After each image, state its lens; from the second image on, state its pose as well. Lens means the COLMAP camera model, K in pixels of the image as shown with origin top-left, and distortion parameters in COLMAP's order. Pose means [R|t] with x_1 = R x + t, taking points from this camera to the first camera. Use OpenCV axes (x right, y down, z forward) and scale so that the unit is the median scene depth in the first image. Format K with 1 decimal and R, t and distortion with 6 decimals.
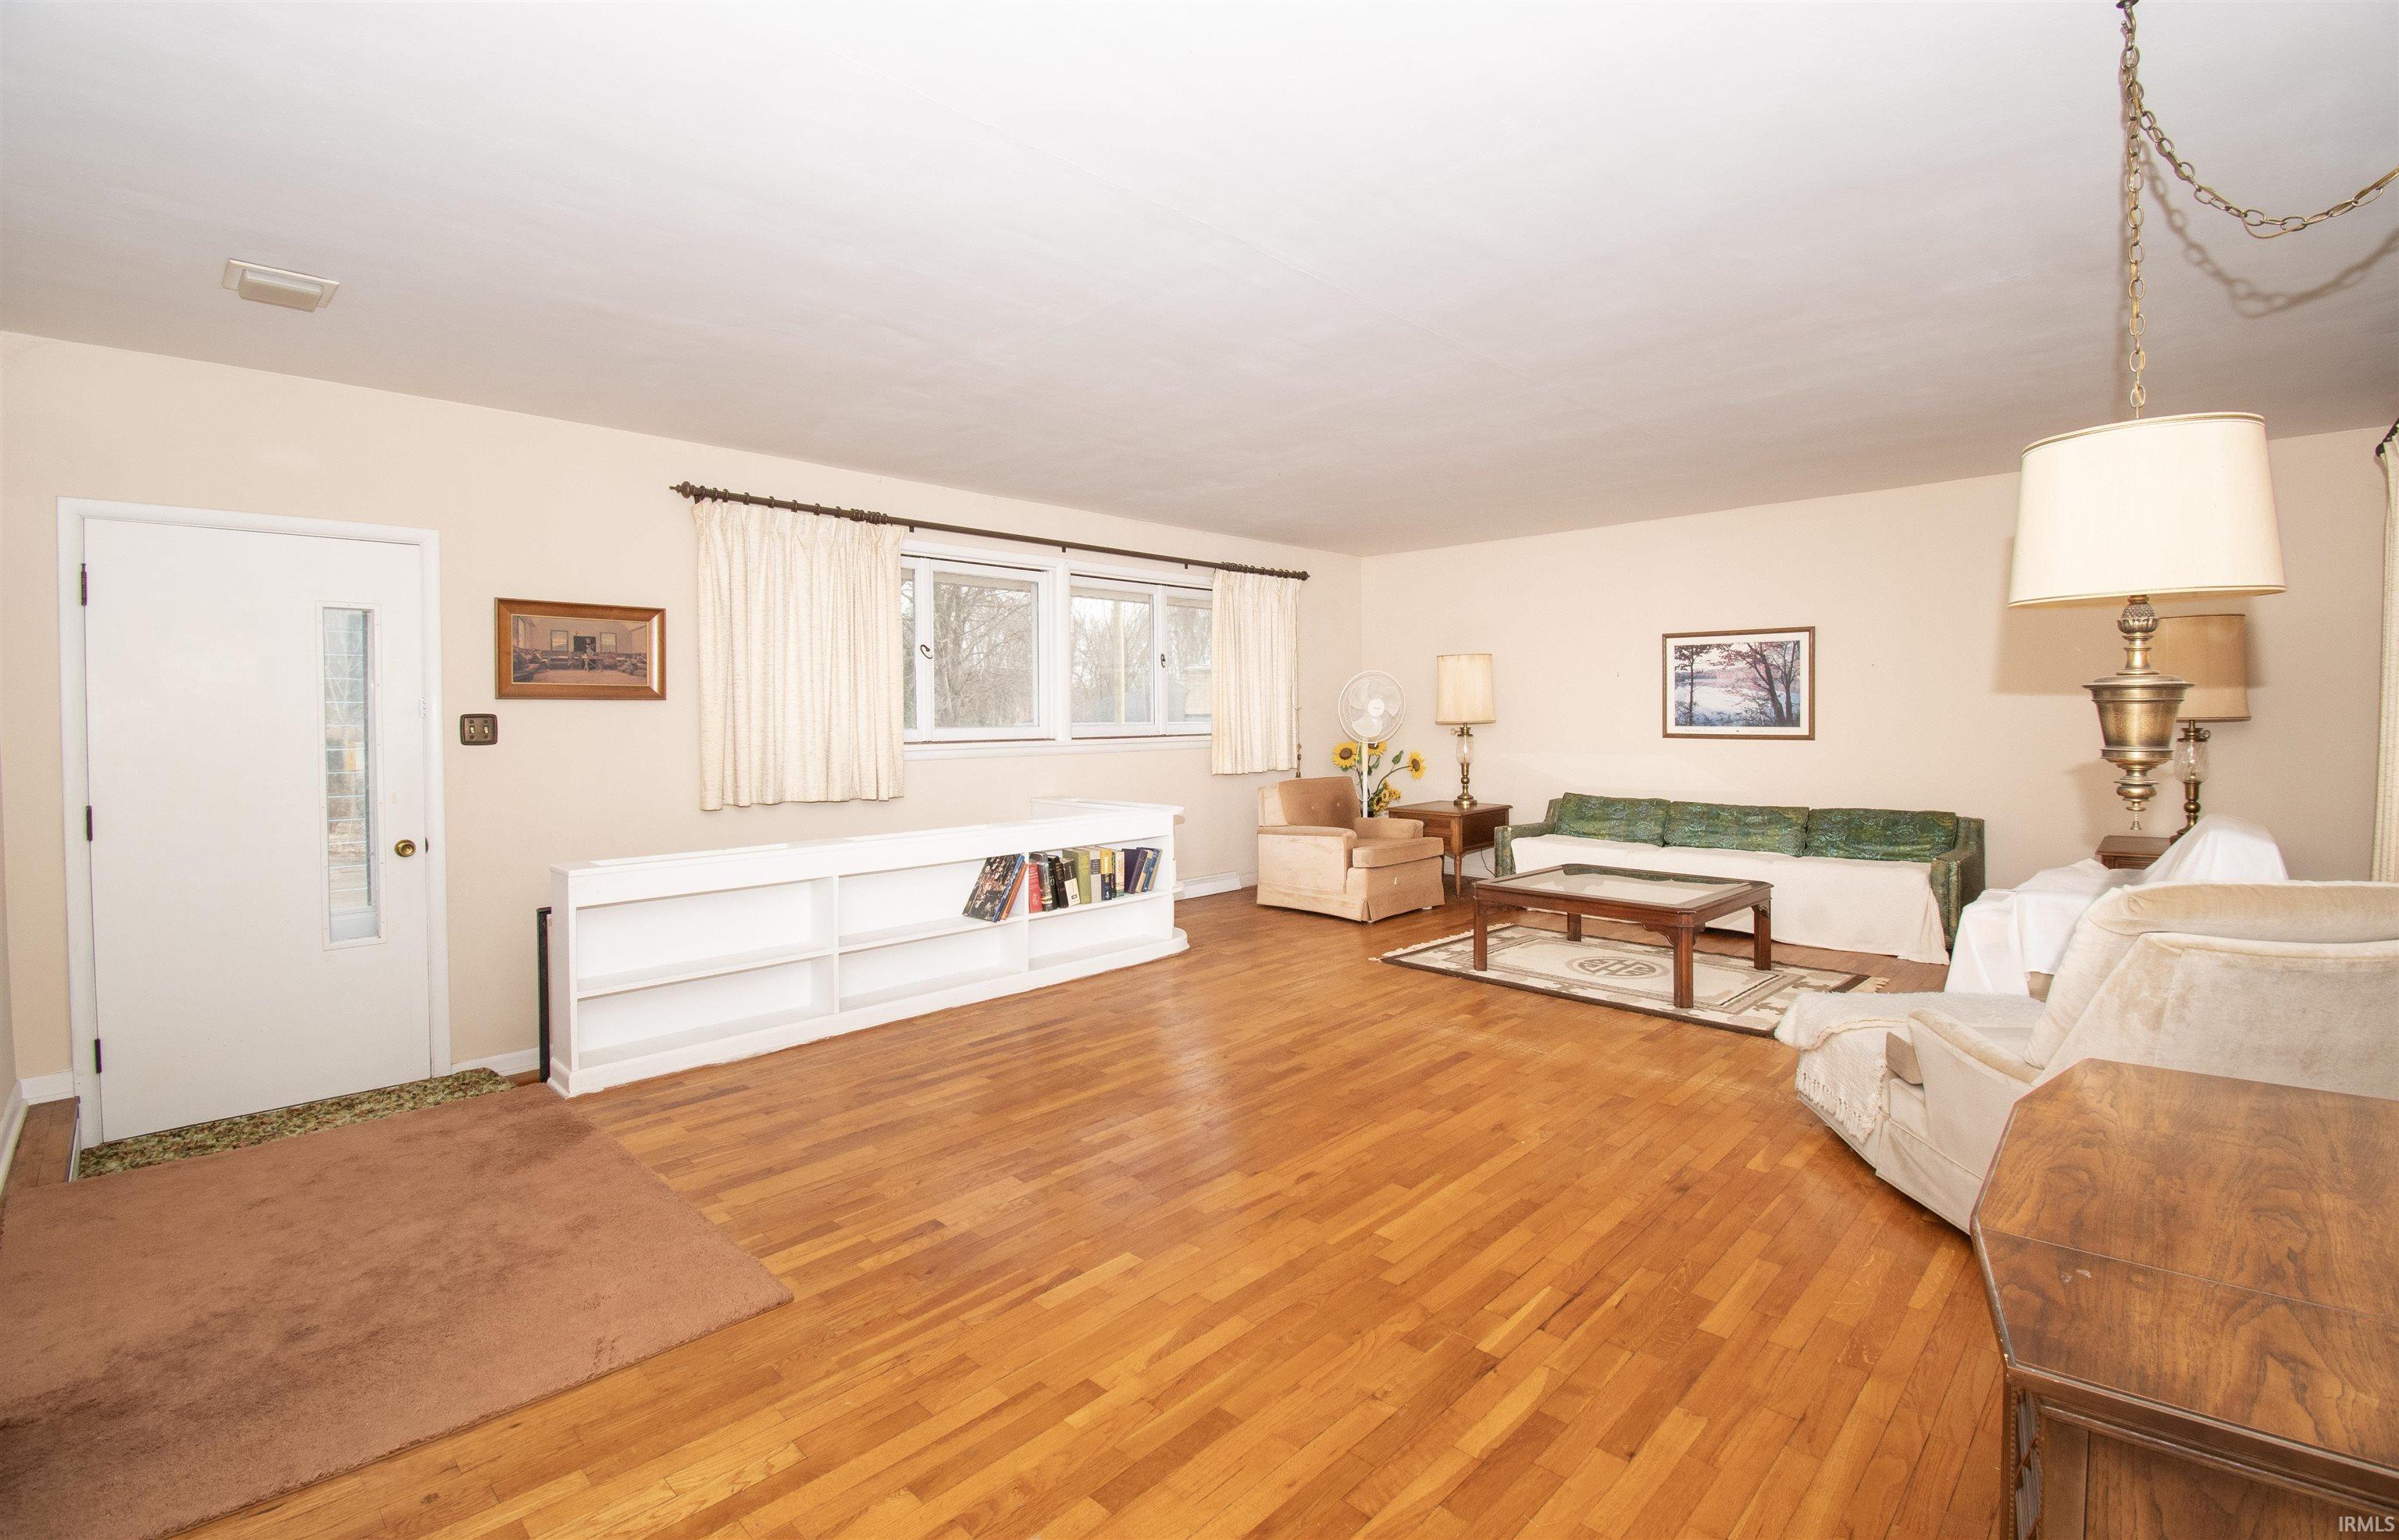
lens RADIAL K [[1048.4, 0, 1182.3], [0, 1048.4, 730.0], [0, 0, 1]] dist [0.002436, 0.000020]
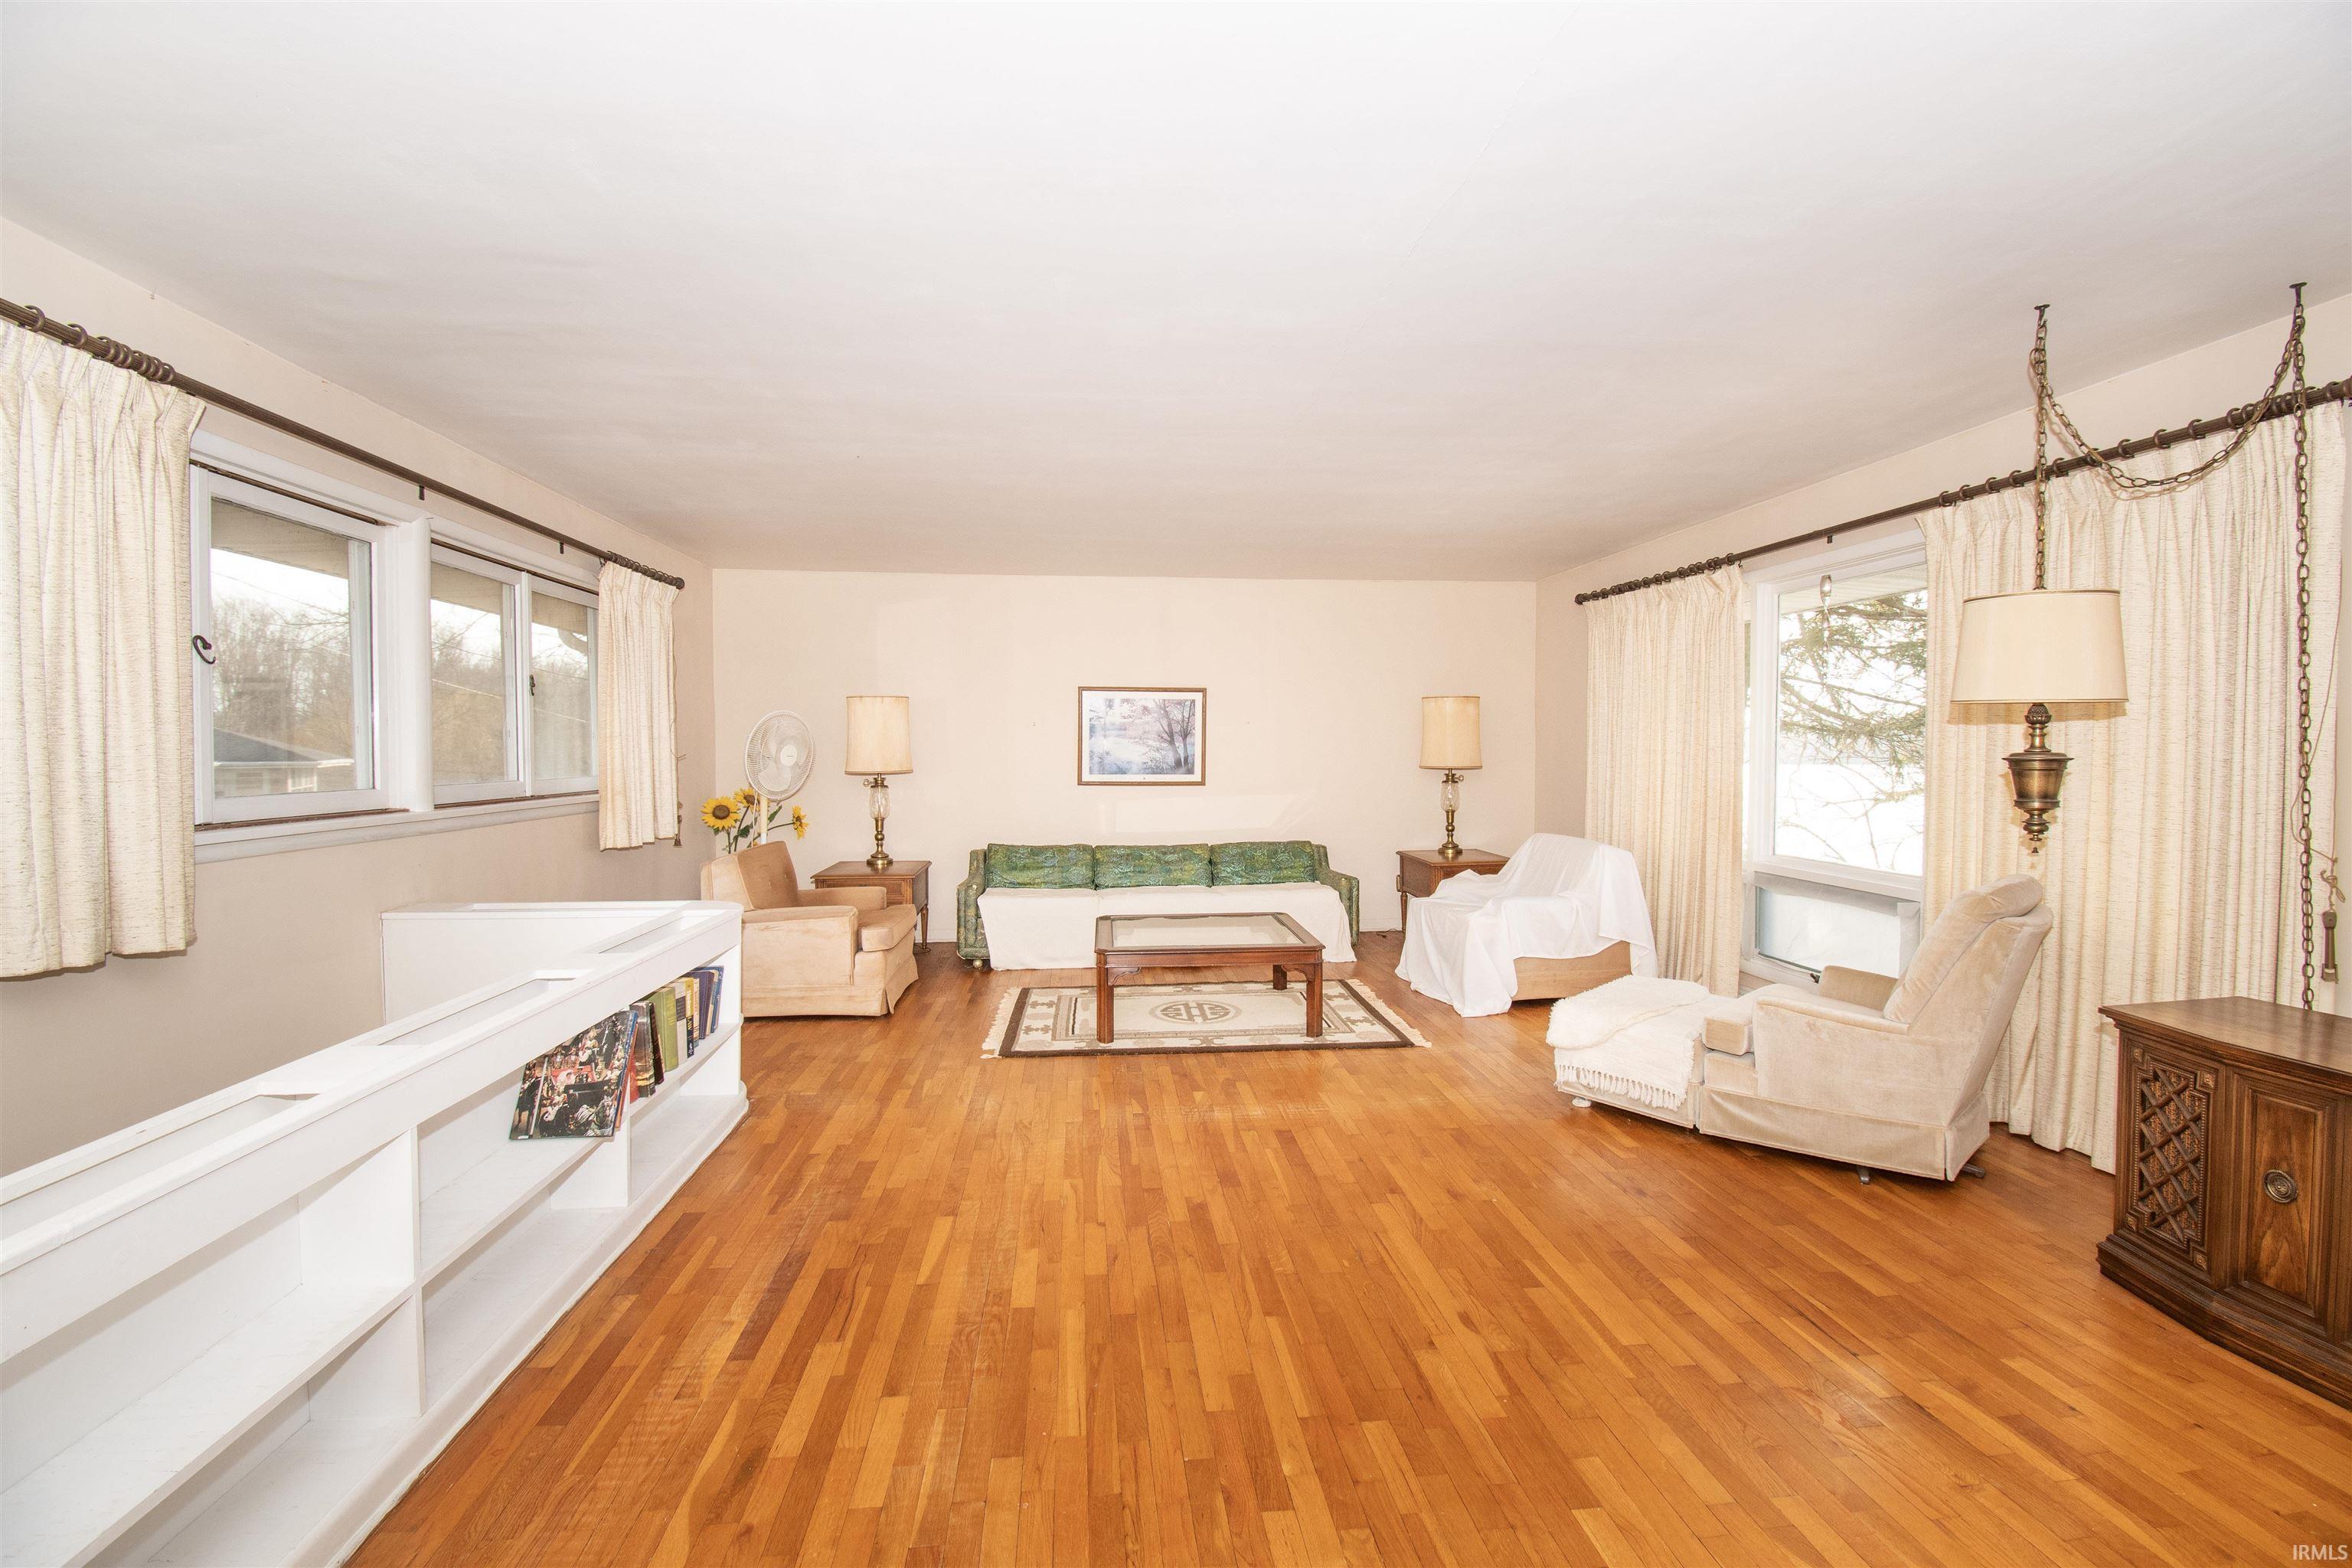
lens RADIAL K [[1039.9, 0, 1166.1], [0, 1039.9, 782.7], [0, 0, 1]] dist [0.018288, -0.024664]
pose [[0.637447, -0.017922, 0.770286, -0.310752], [0.008670, 0.999833, 0.016088, -0.012594], [-0.770445, -0.003577, 0.637496, 0.295153]]
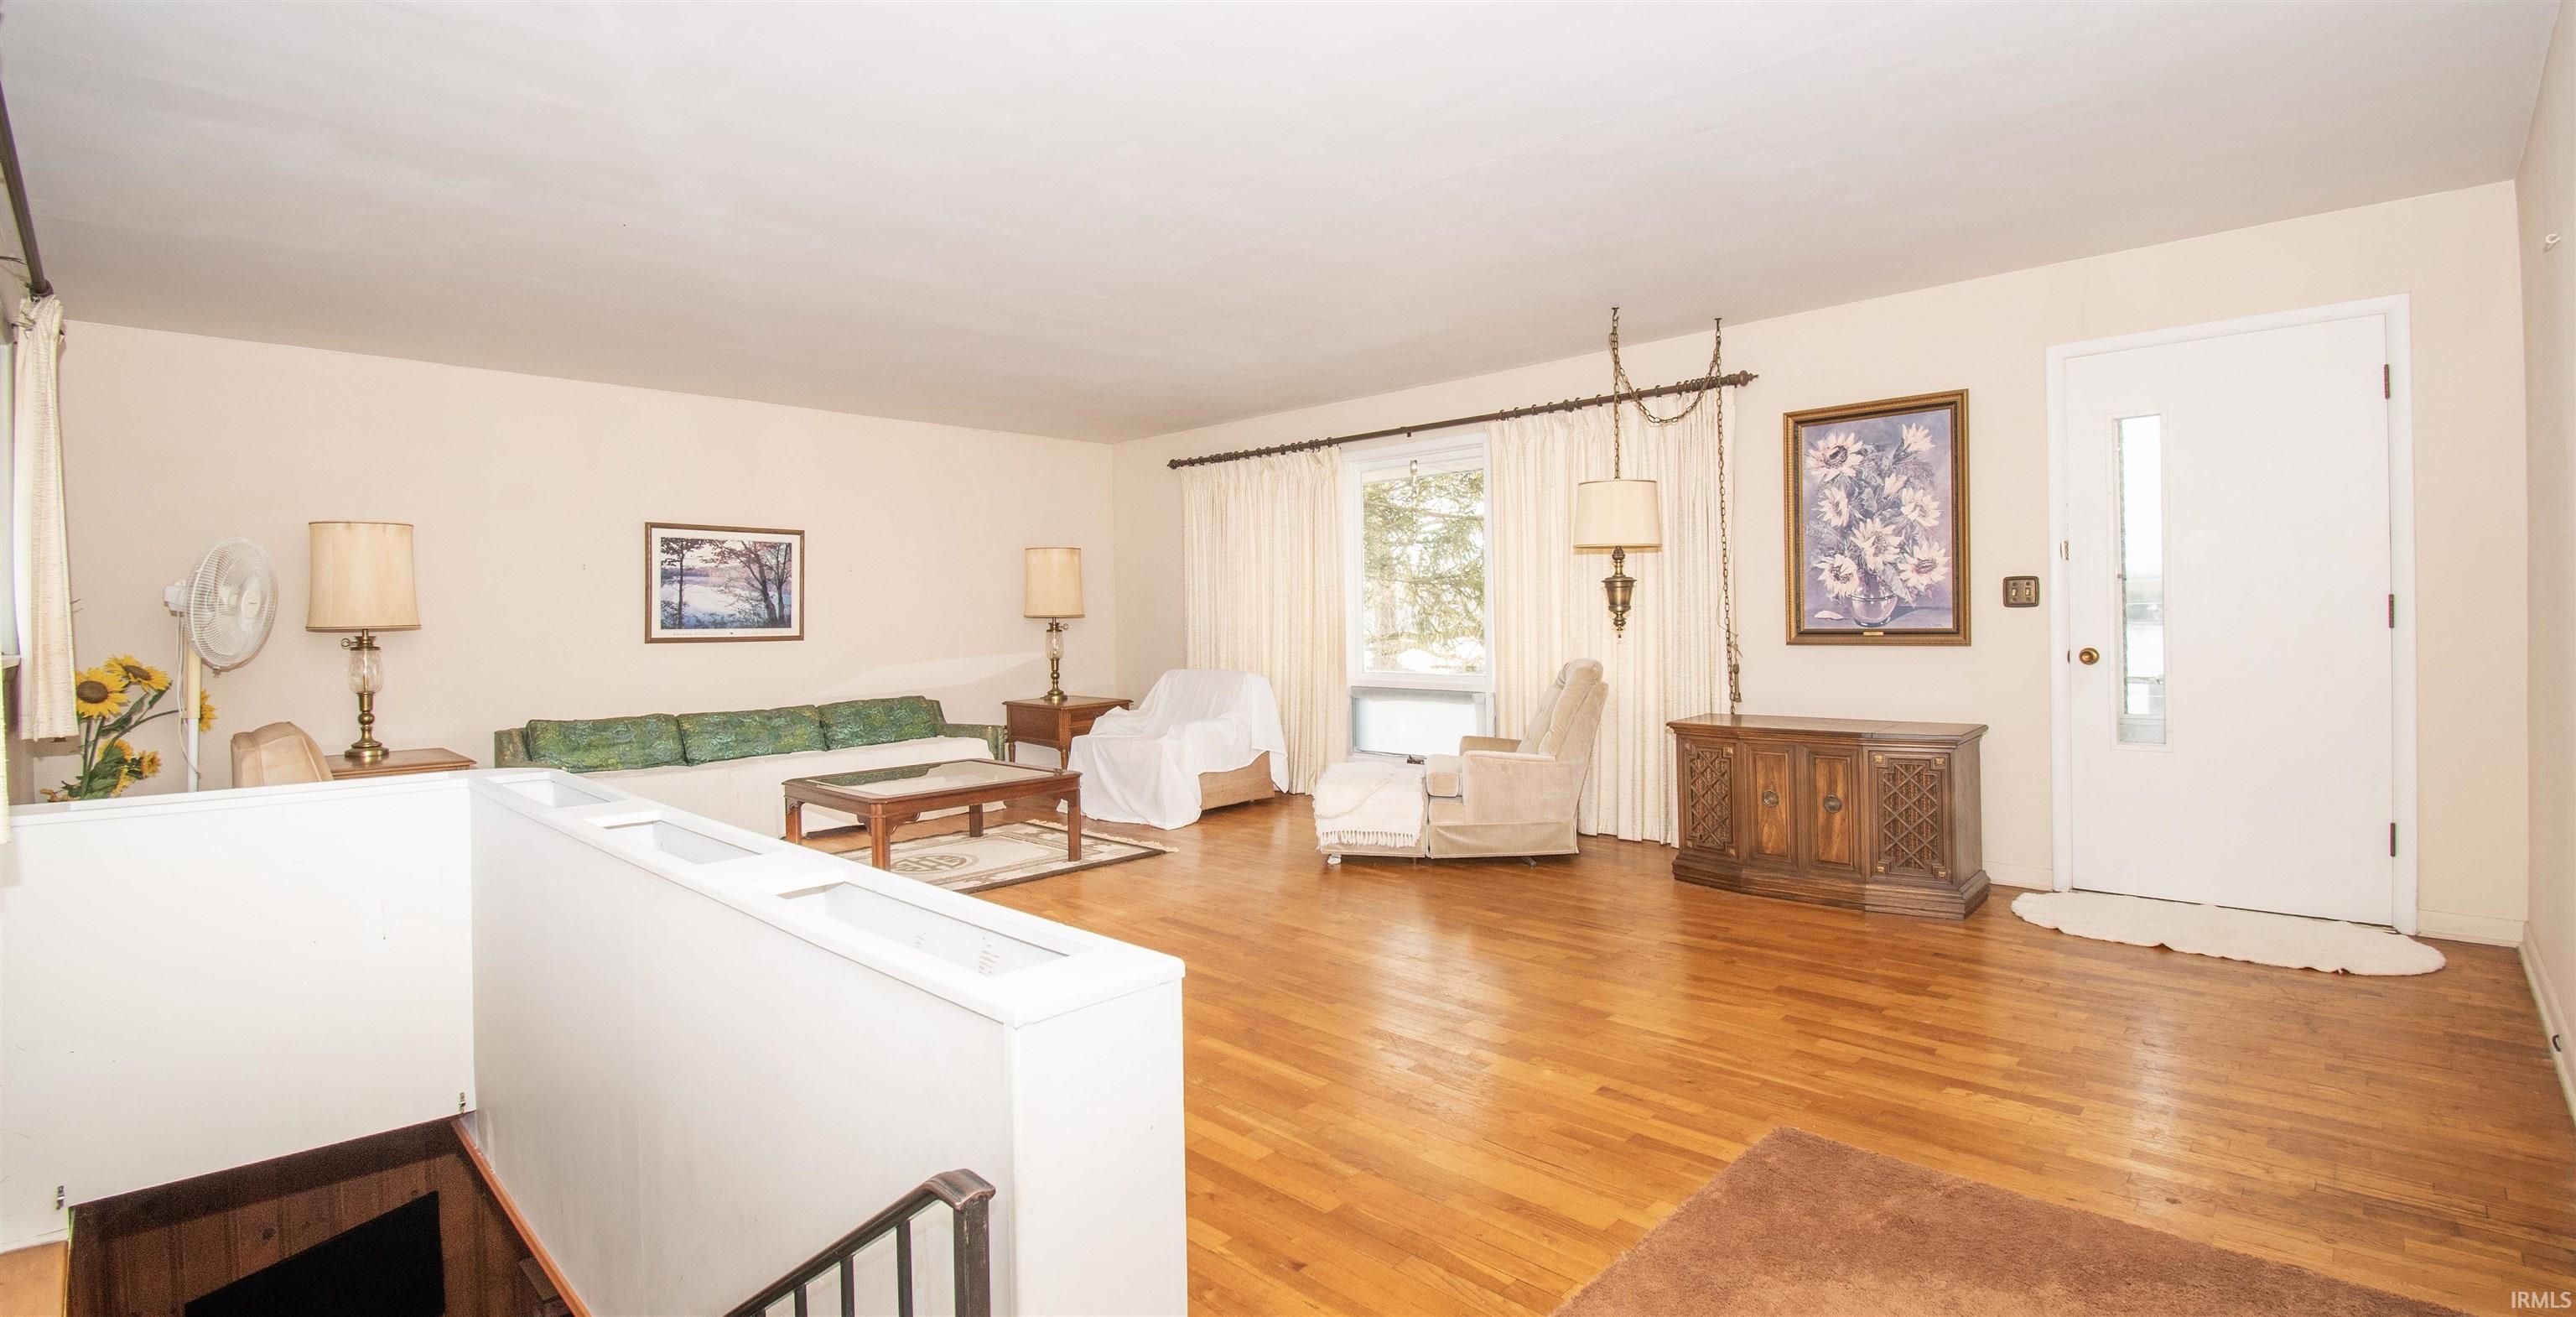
lens RADIAL K [[1157.8, 0, 1286.2], [0, 1157.8, 623.2], [0, 0, 1]] dist [0.002560, 0.000002]
pose [[-0.017451, 0.005906, 0.999830, -0.541731], [0.032293, 0.999464, -0.005340, 0.014072], [-0.999326, 0.032194, -0.017632, 0.538759]]
